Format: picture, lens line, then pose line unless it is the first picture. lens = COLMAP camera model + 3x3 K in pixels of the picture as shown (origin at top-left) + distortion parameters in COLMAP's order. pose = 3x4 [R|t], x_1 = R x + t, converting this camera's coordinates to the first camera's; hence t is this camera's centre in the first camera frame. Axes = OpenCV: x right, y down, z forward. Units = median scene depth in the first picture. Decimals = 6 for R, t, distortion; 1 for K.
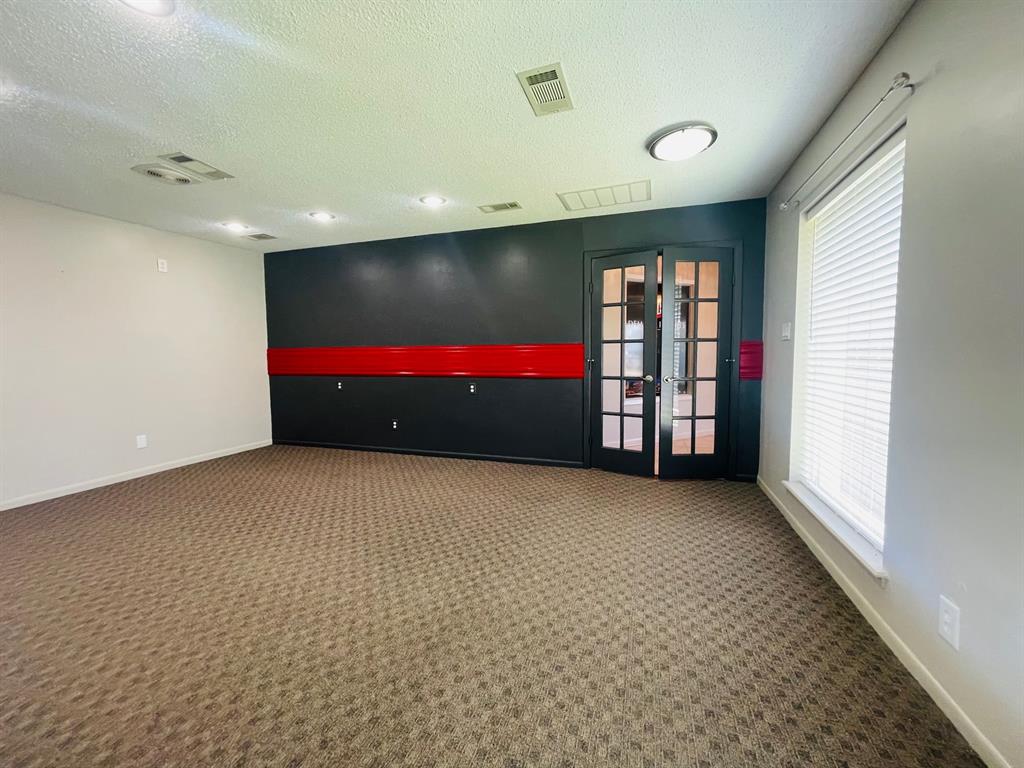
lens RADIAL K [[412.5, 0, 516.5], [0, 412.5, 381.2], [0, 0, 1]] dist [-0.000640, -0.000046]
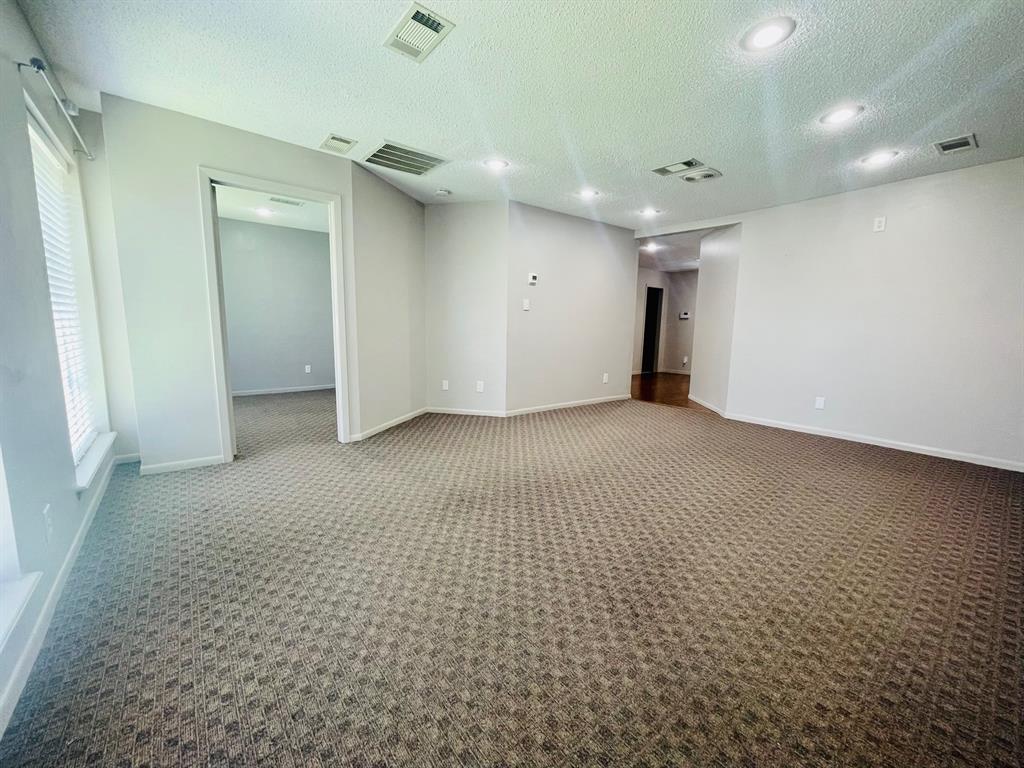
lens RADIAL K [[412.5, 0, 510.1], [0, 412.5, 380.5], [0, 0, 1]] dist [-0.000640, -0.000046]
pose [[-0.552261, 0.113849, -0.825861, 0.623975], [-0.070289, 0.980745, 0.182204, -0.073698], [0.830703, 0.158673, -0.533625, 1.345999]]
